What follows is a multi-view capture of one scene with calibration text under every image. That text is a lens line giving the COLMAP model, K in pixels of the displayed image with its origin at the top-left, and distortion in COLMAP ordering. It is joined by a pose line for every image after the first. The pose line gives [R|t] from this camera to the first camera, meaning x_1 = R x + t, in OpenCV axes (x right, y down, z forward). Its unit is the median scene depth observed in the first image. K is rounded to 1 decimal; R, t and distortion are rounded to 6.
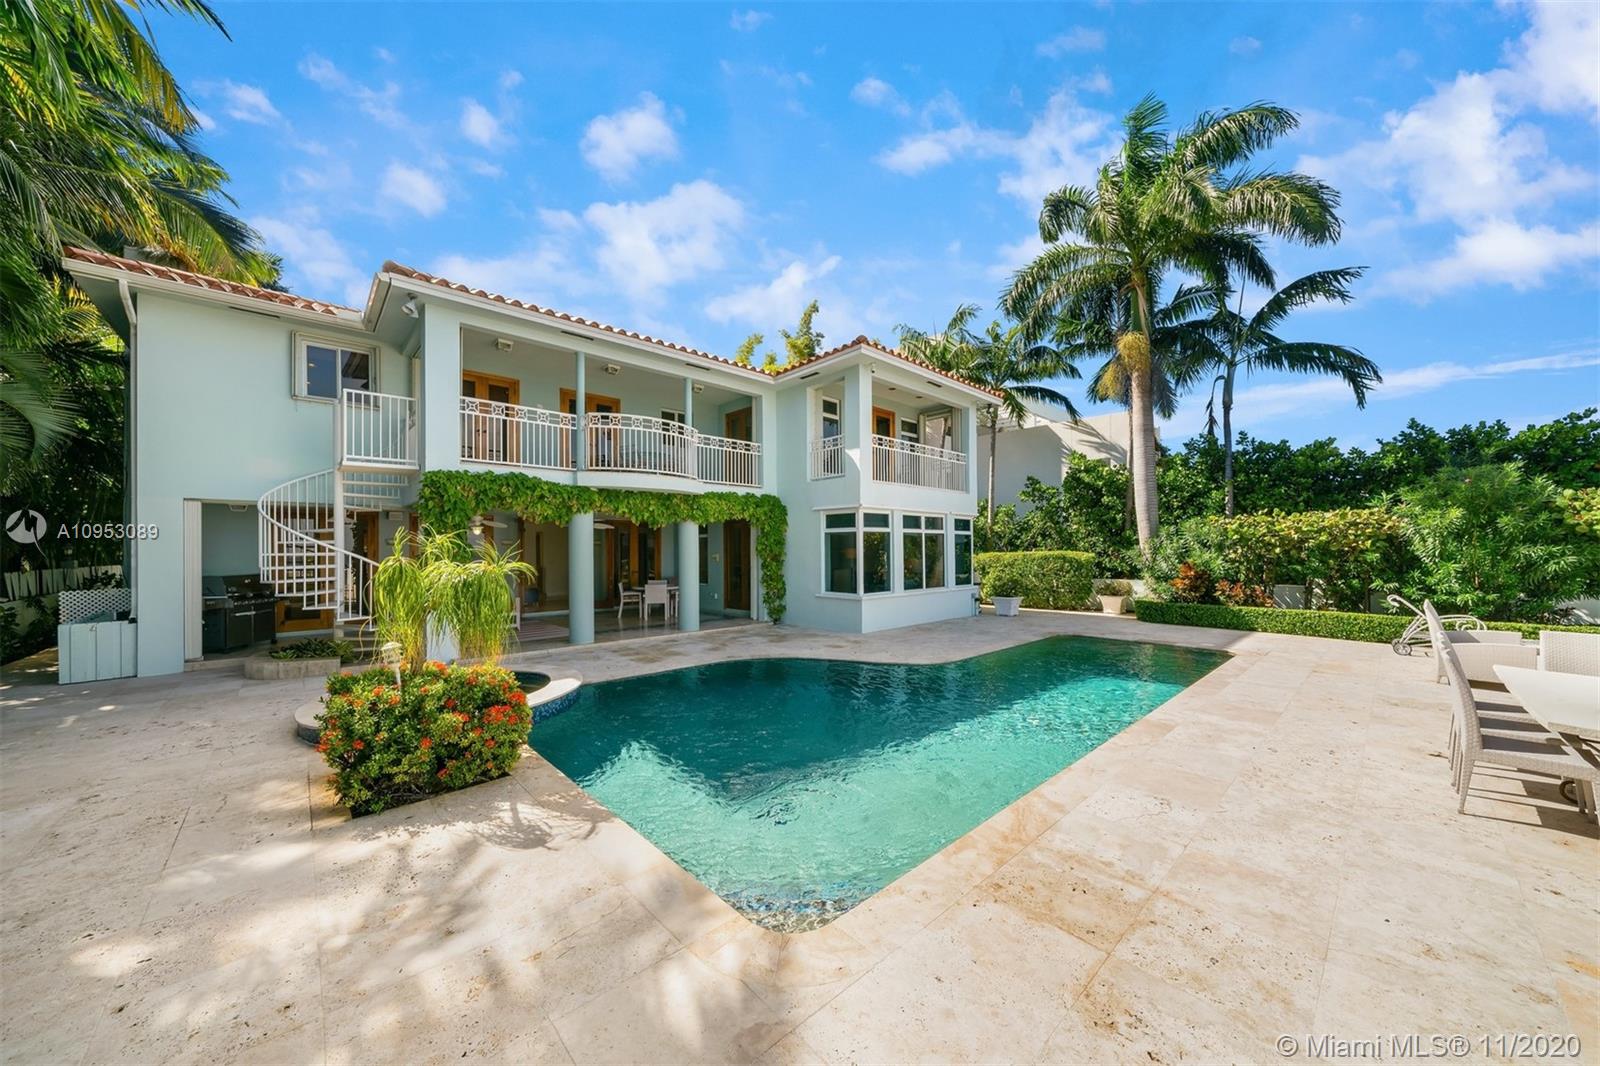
lens RADIAL K [[558.5, 0, 826.5], [0, 558.5, 544.4], [0, 0, 1]] dist [-0.005414, 0.000193]
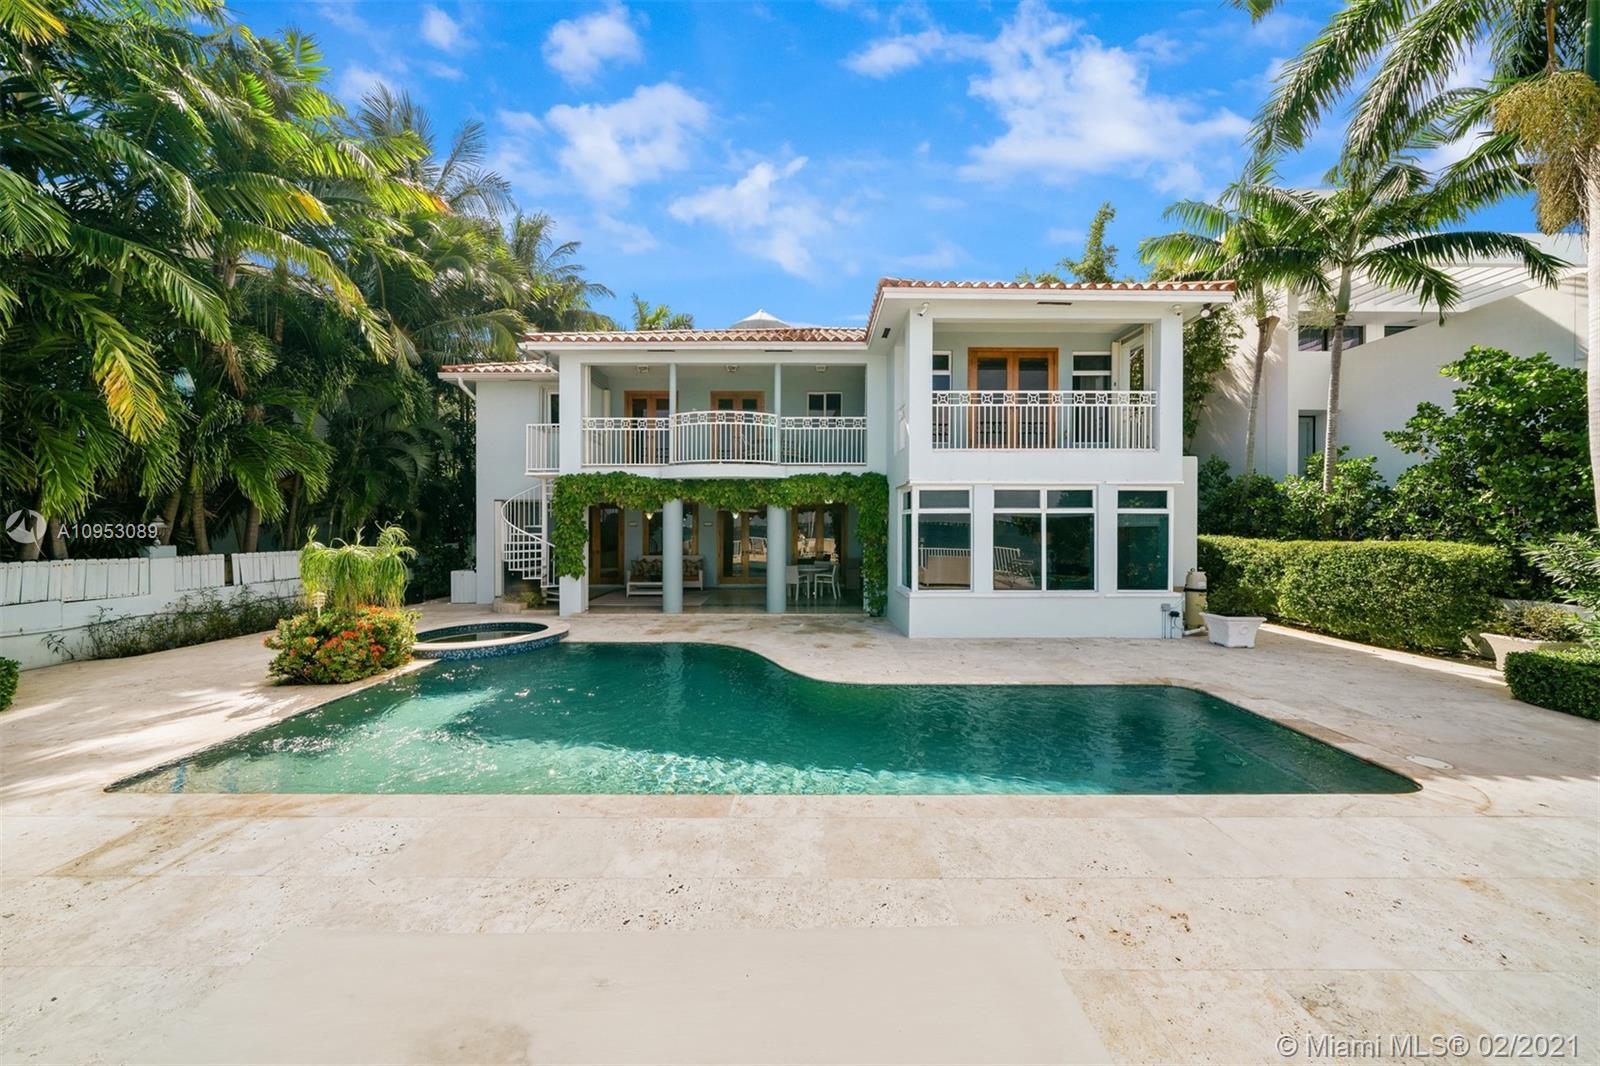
lens RADIAL K [[593.8, 0, 800.0], [0, 593.8, 533.0], [0, 0, 1]] dist [-0.005222, 0.000154]
pose [[0.714339, 0.012109, -0.699695, 0.664502], [0.002941, 0.999790, 0.020305, -0.015463], [0.699794, -0.016562, 0.714153, 0.316388]]
